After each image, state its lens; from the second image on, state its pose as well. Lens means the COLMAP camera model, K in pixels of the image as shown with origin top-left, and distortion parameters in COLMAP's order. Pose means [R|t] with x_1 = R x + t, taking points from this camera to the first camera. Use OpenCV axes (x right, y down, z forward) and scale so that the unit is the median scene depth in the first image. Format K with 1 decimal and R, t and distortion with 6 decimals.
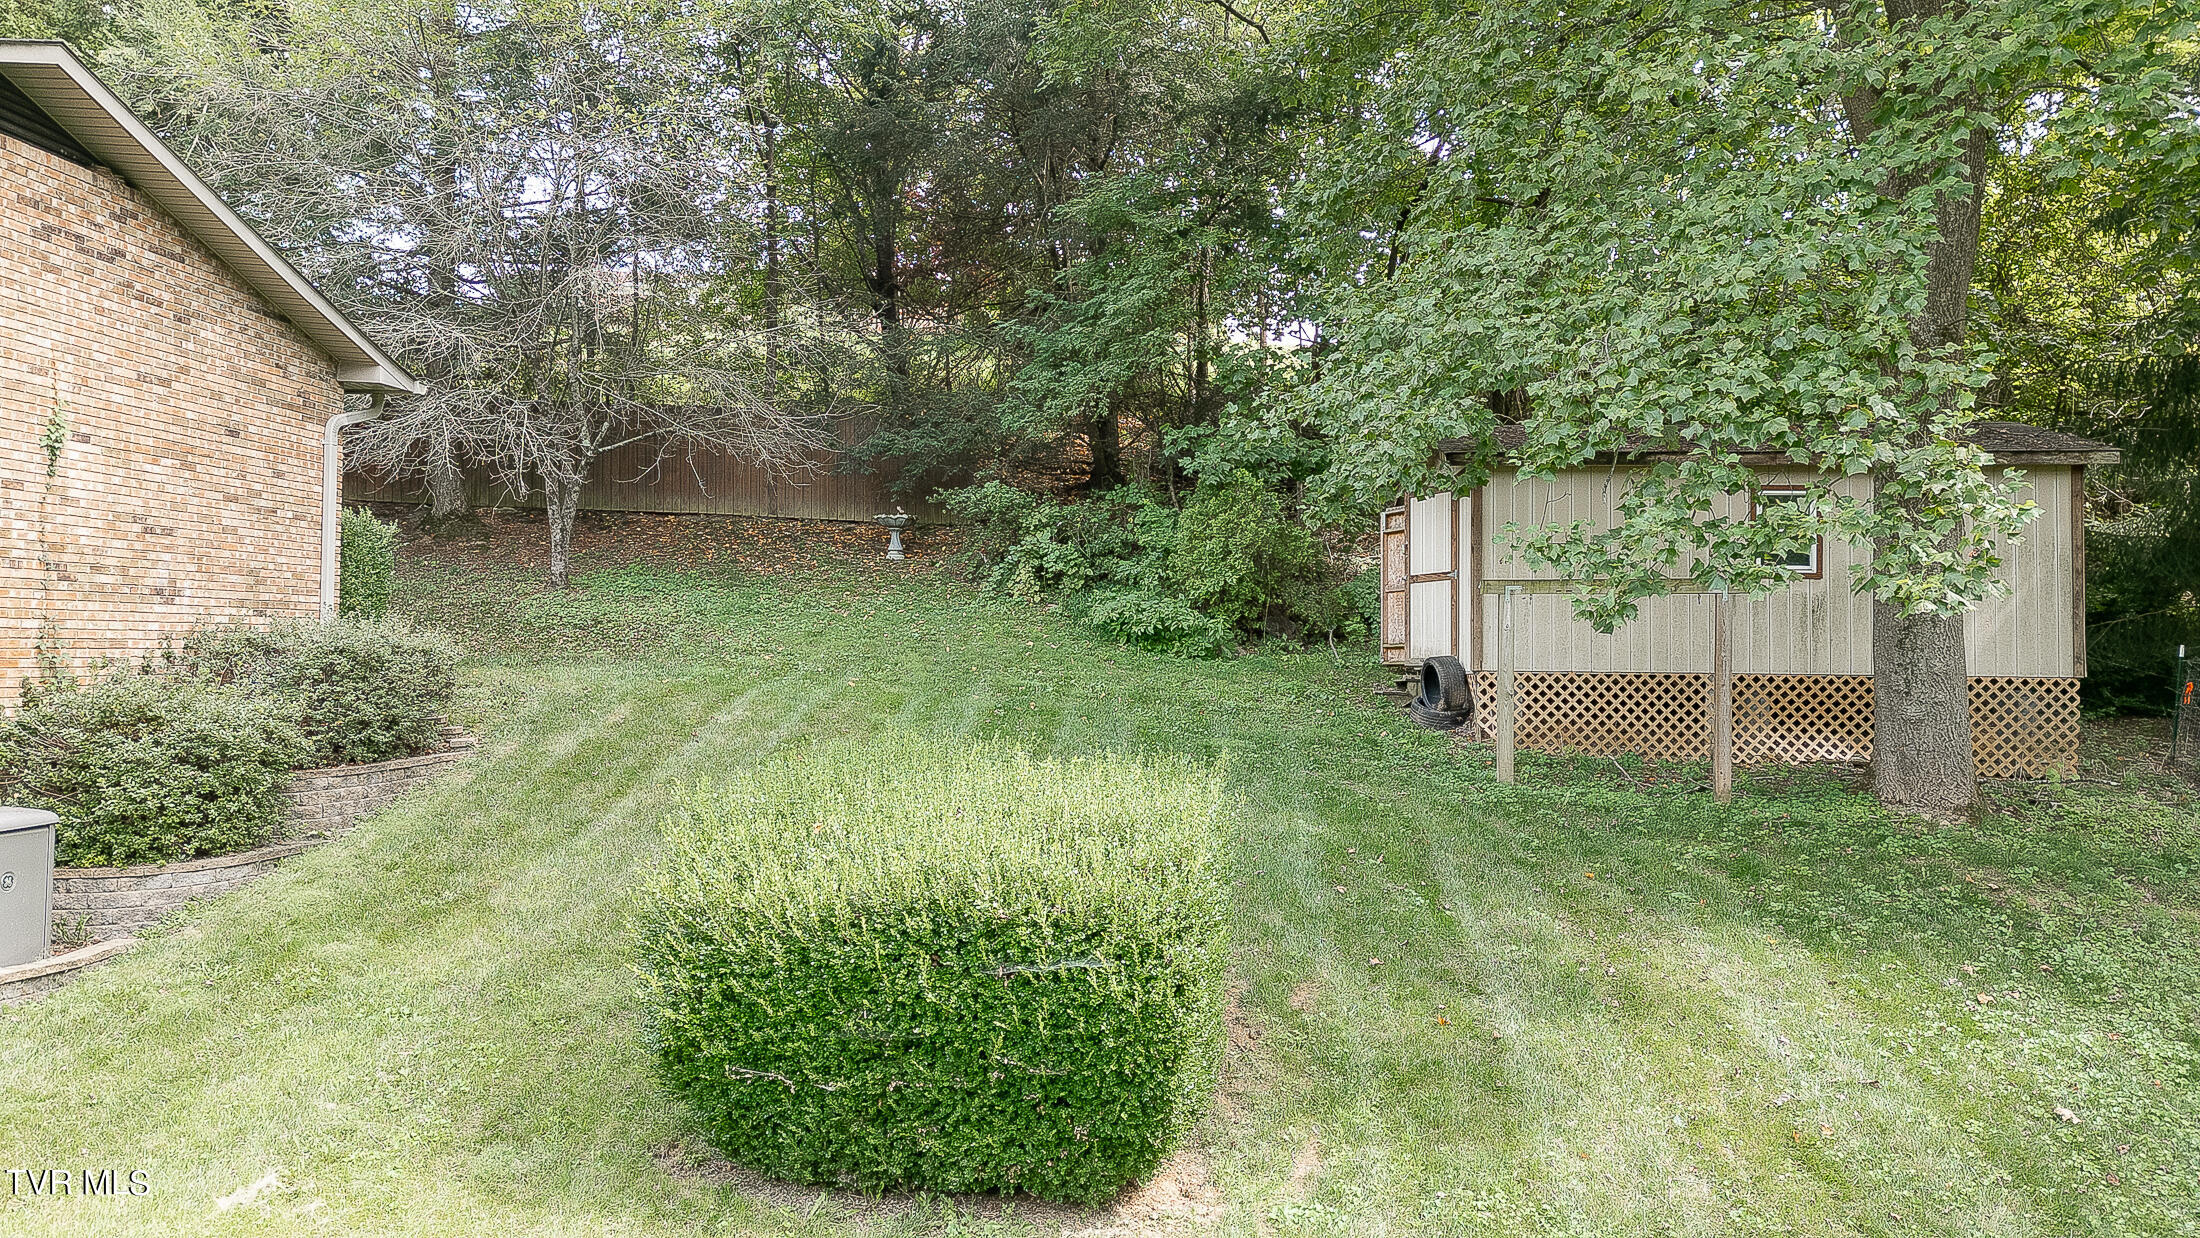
lens RADIAL K [[1552.3, 0, 1110.8], [0, 1552.3, 621.7], [0, 0, 1]] dist [0.088729, -0.059900]
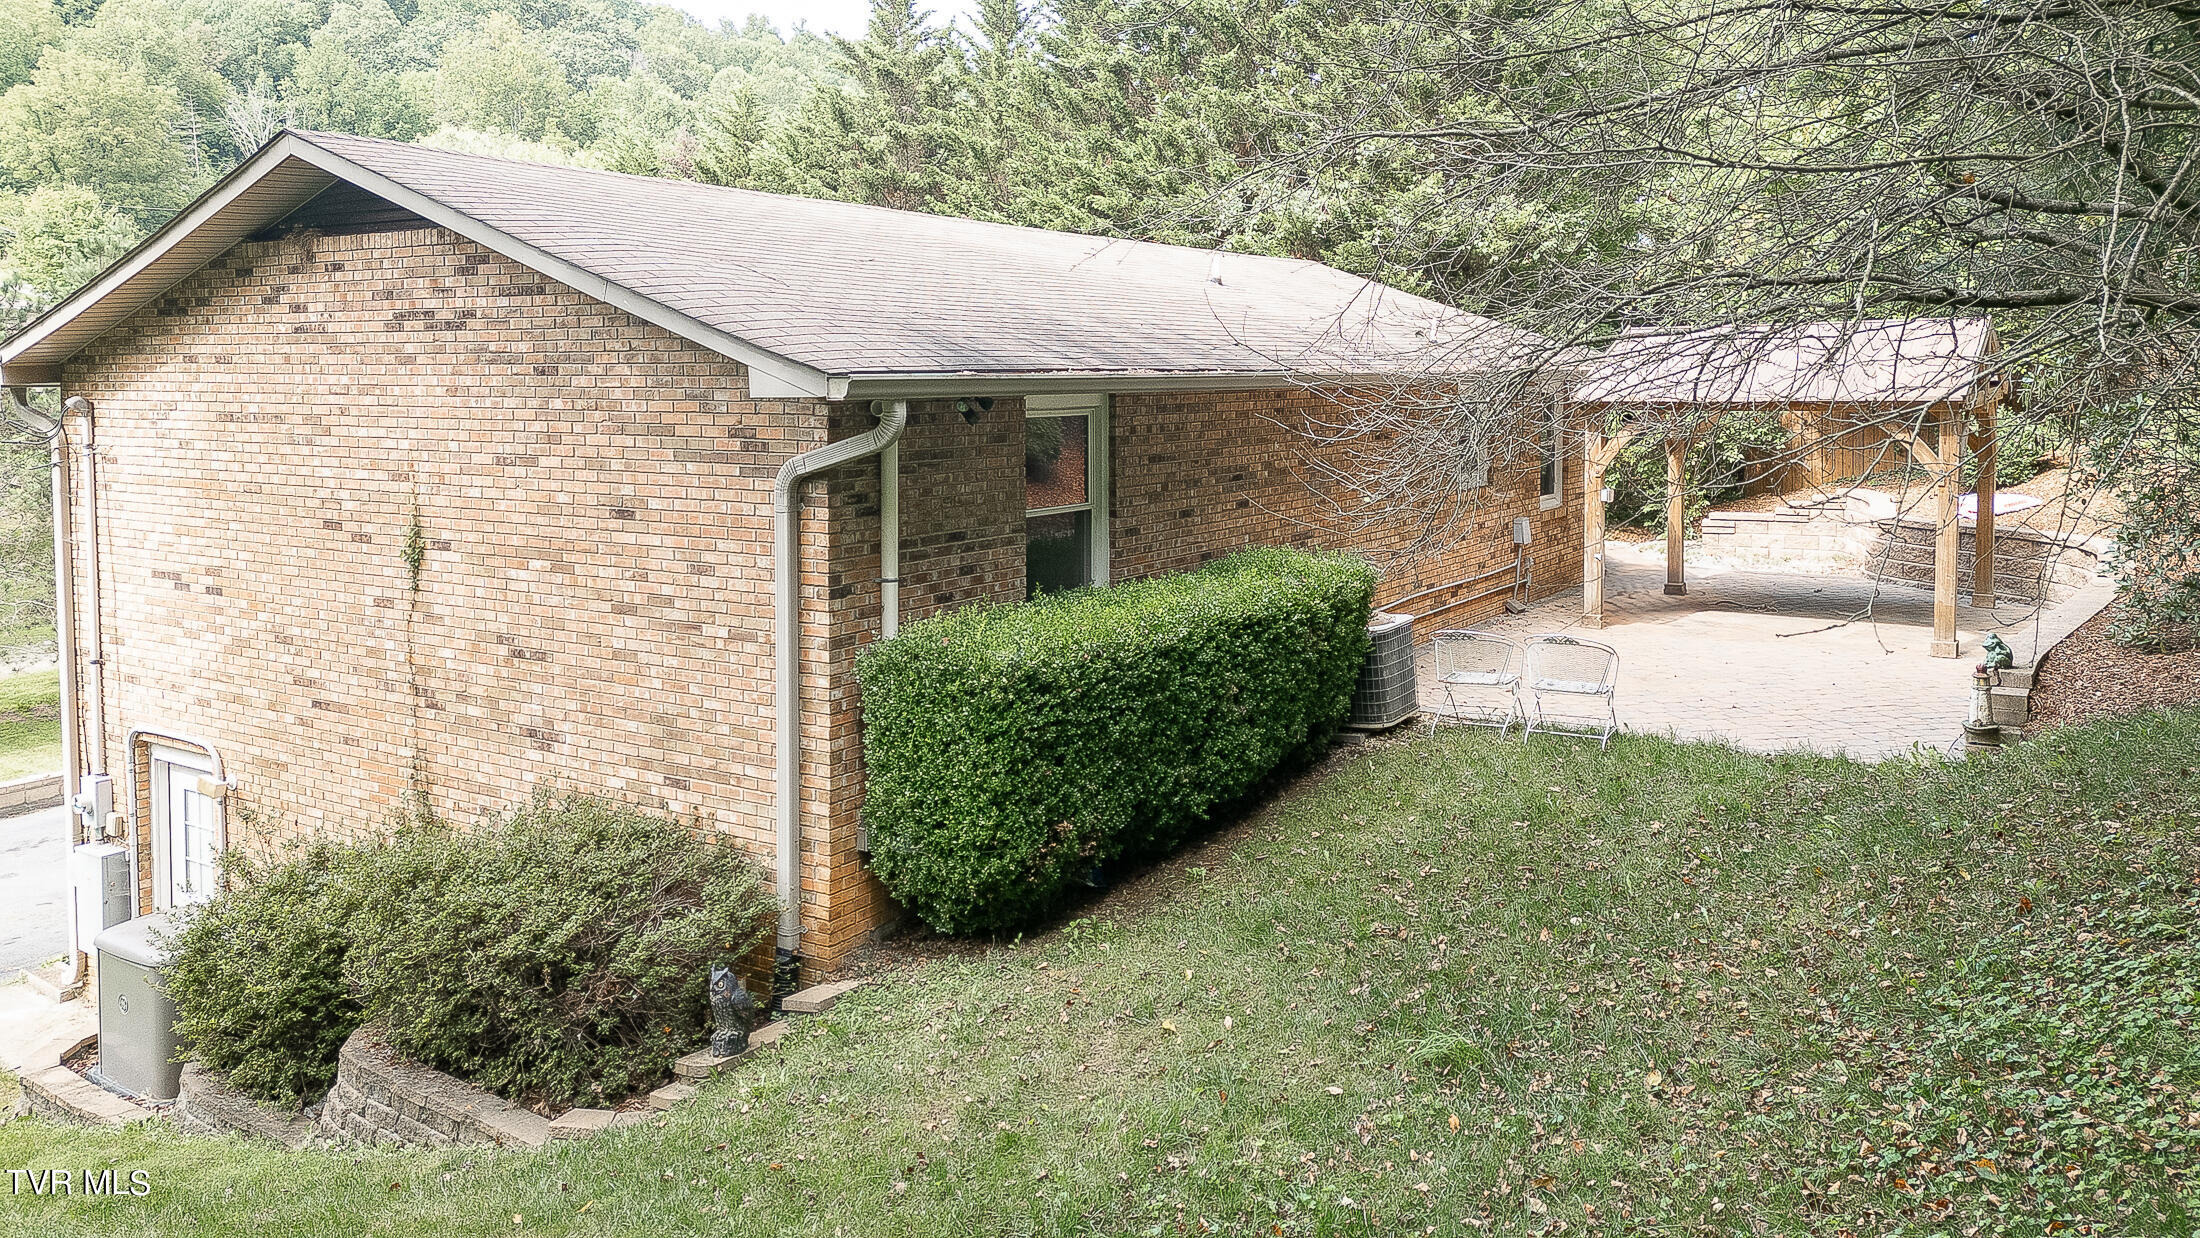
lens RADIAL K [[1552.3, 0, 1086.9], [0, 1552.3, 457.5], [0, 0, 1]] dist [0.088729, -0.059900]
pose [[-0.468724, 0.038104, -0.882522, -0.057797], [0.013885, 0.999264, 0.035769, -0.175106], [0.883235, 0.004512, -0.468908, 1.588569]]
